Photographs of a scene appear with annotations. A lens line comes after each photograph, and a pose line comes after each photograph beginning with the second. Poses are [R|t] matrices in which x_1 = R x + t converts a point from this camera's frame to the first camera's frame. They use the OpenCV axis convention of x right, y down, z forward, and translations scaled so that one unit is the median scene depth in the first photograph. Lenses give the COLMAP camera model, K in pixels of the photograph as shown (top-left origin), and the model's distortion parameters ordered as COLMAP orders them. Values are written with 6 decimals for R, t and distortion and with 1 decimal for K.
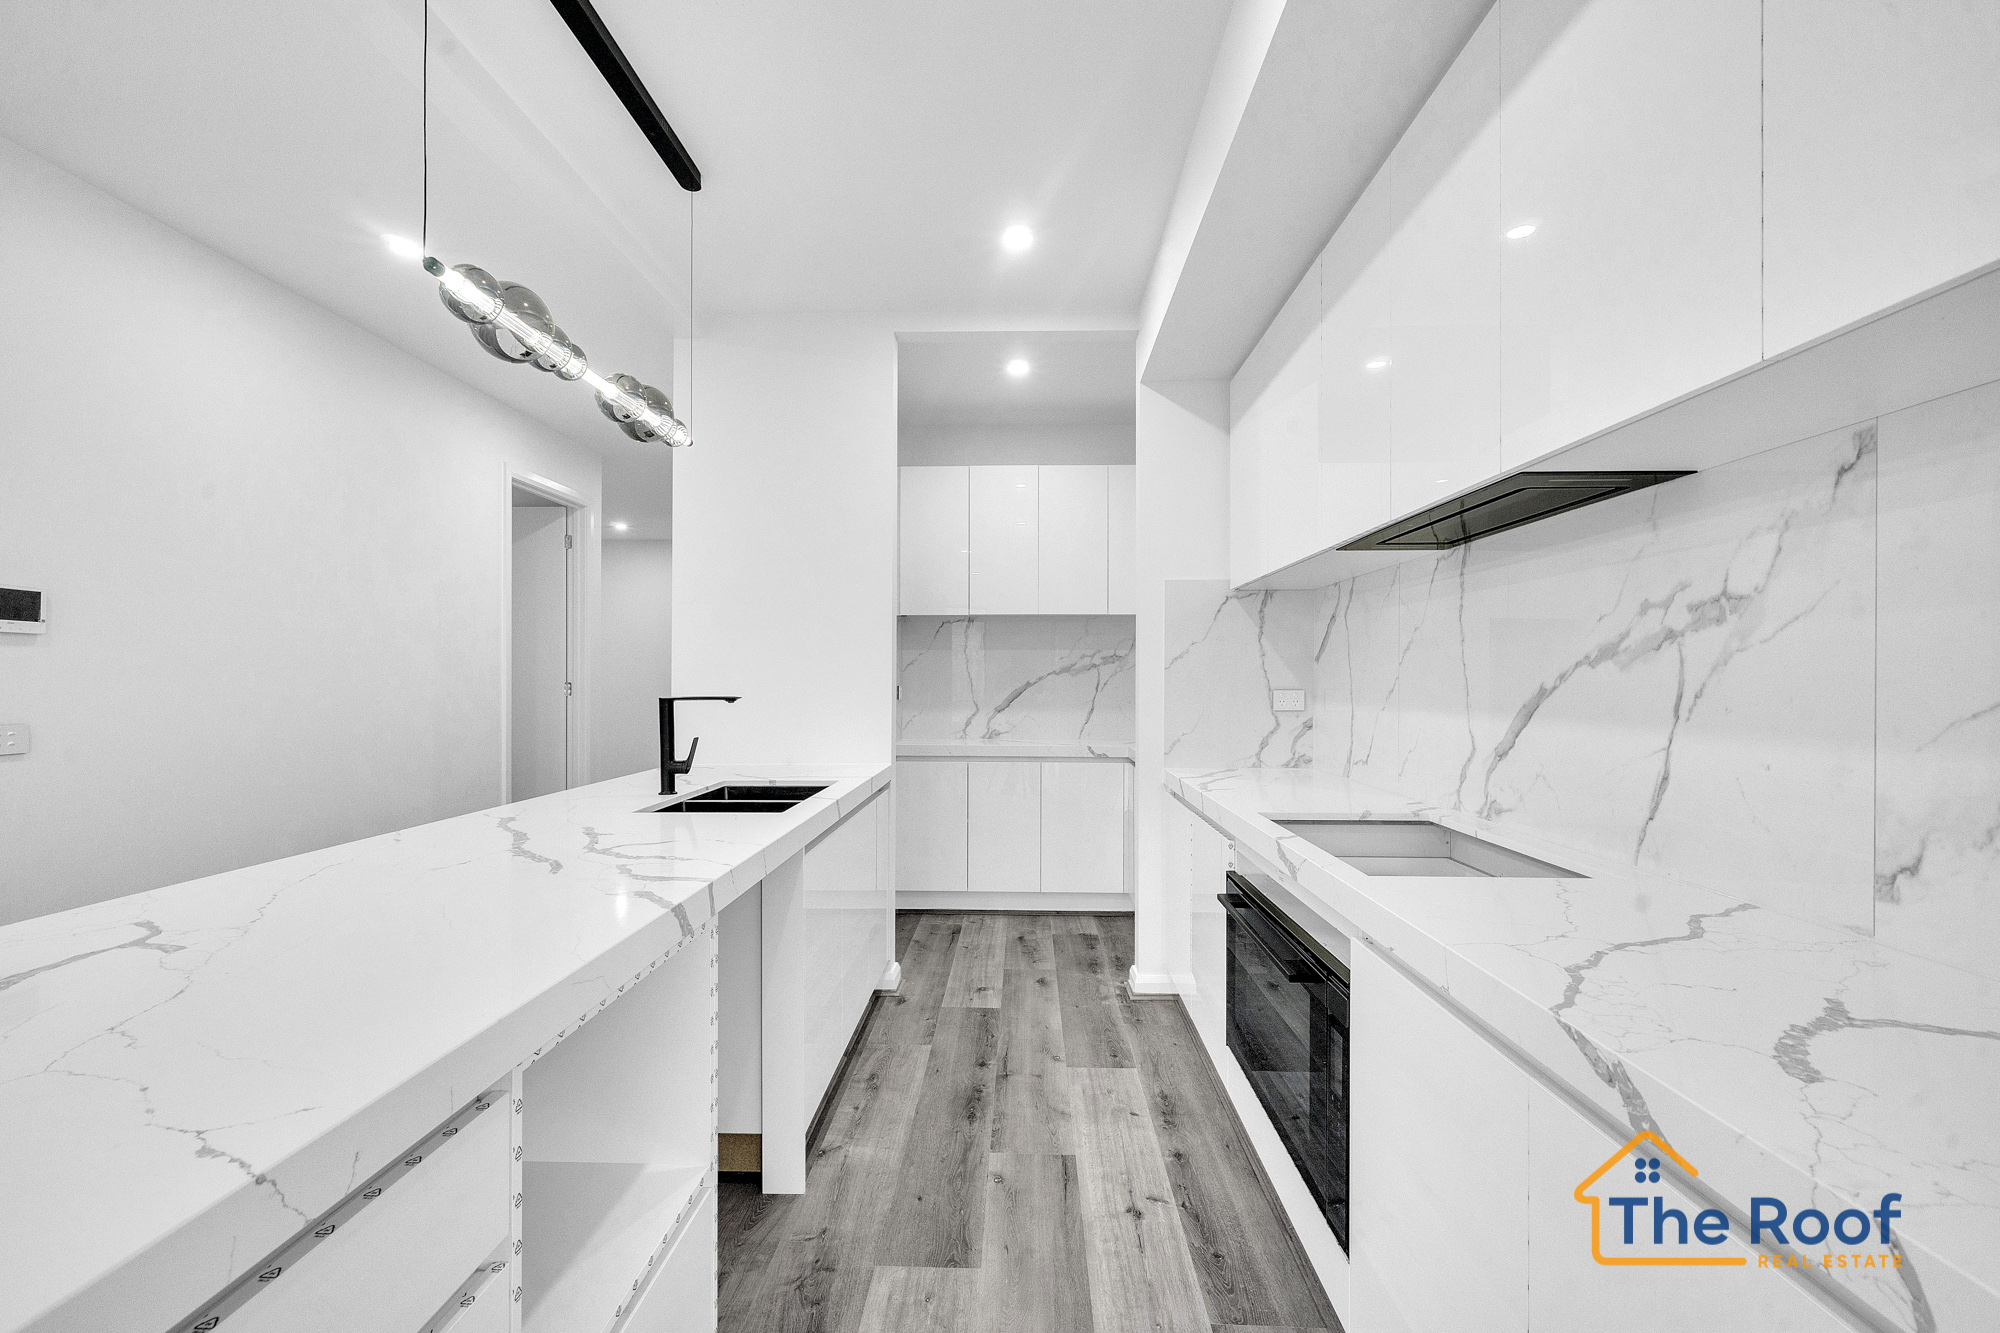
lens RADIAL K [[696.1, 0, 996.9], [0, 696.1, 676.8], [0, 0, 1]] dist [-0.007831, -0.000239]
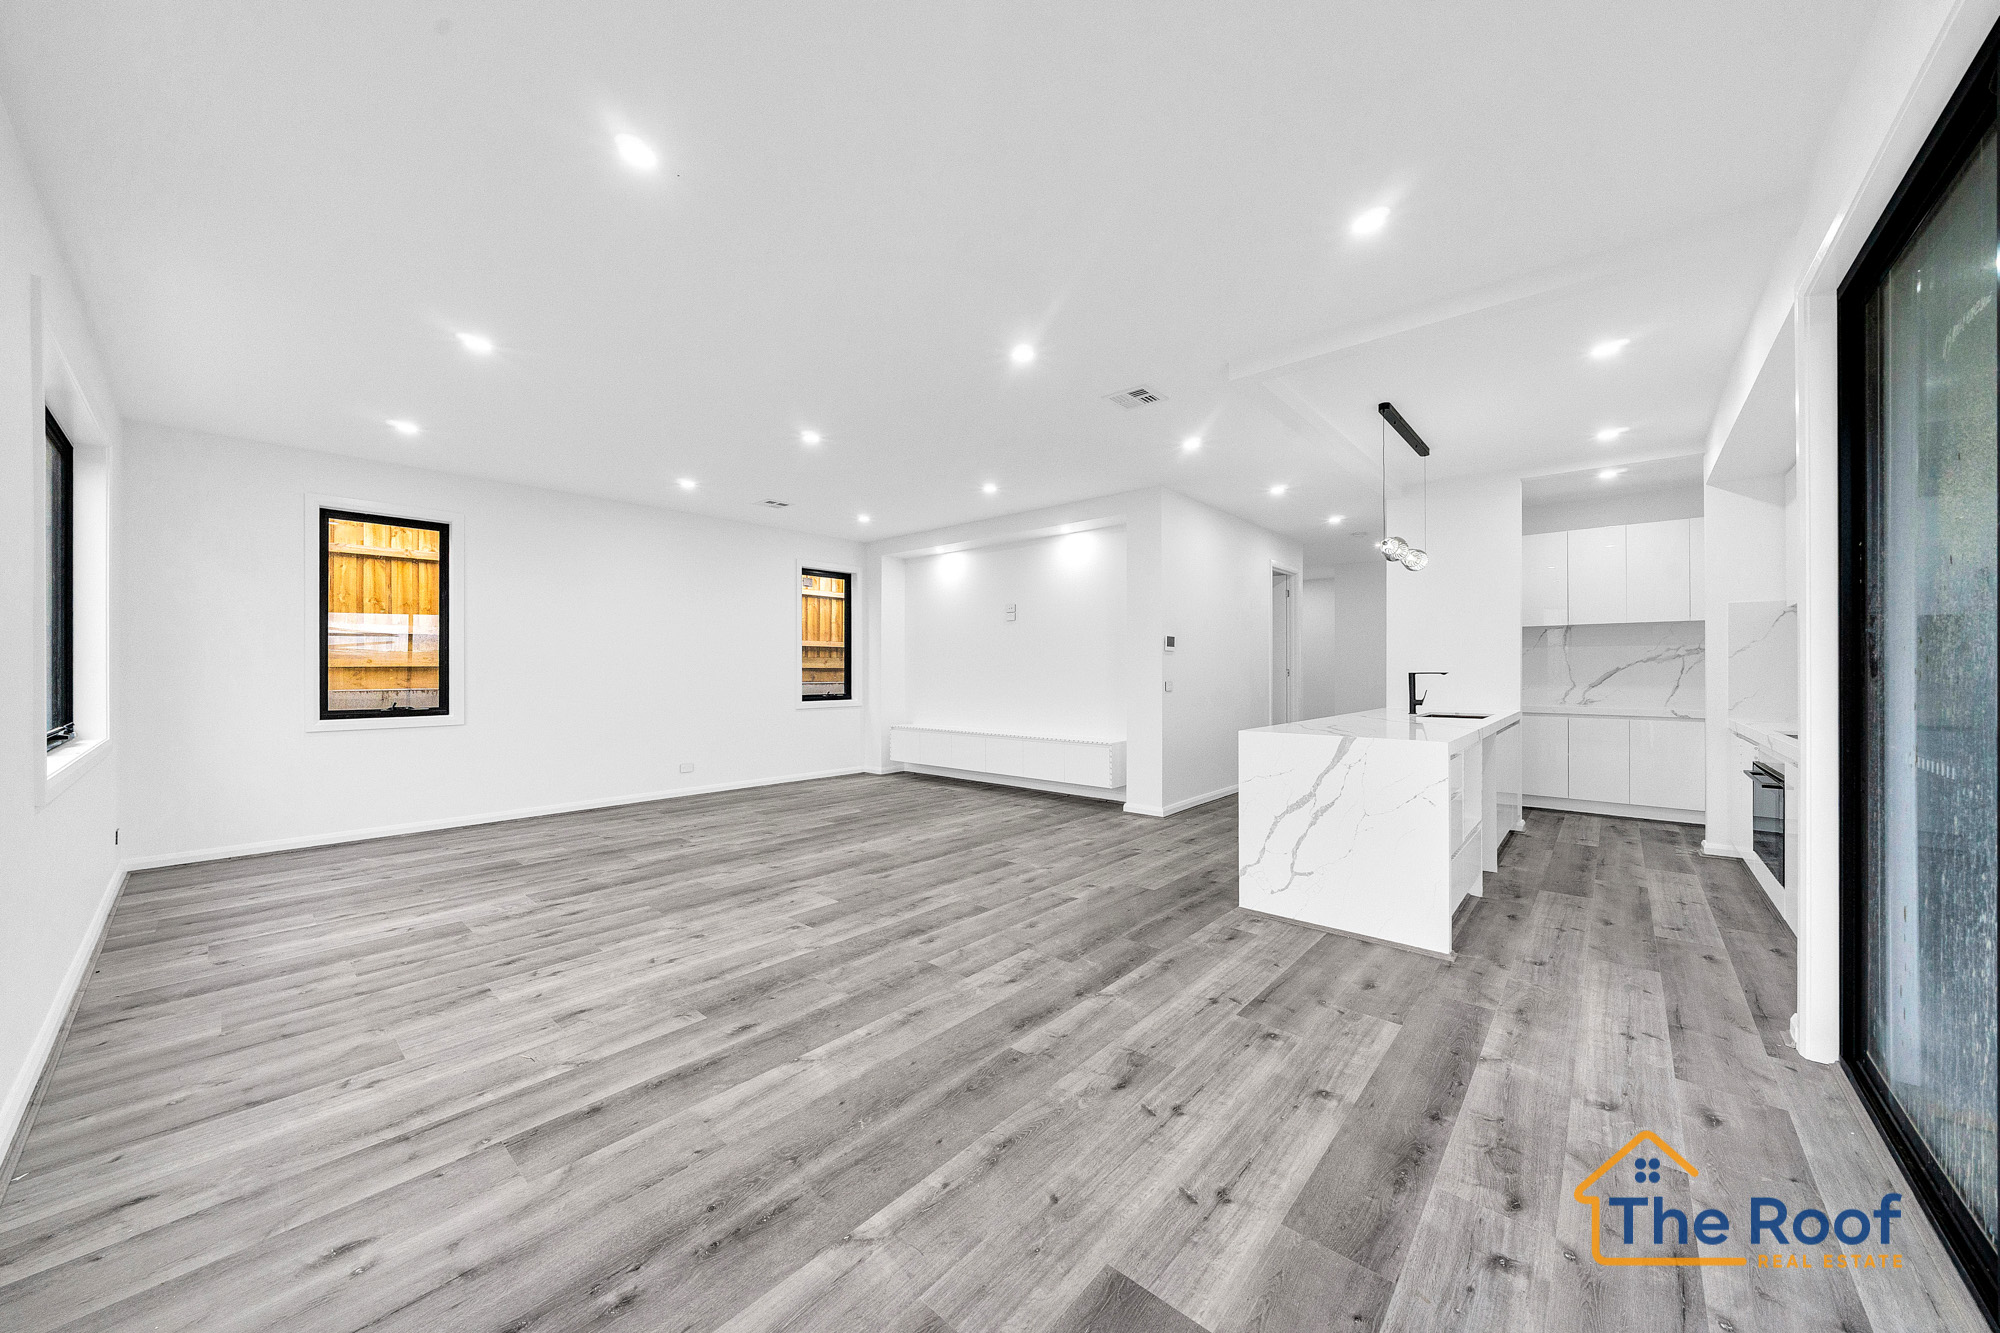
lens RADIAL K [[696.1, 0, 995.4], [0, 696.1, 668.4], [0, 0, 1]] dist [-0.007831, -0.000239]
pose [[0.771644, -0.004274, -0.636040, -0.043214], [0.002200, 0.999989, -0.004050, 0.013082], [0.636051, 0.001726, 0.771645, -1.015328]]
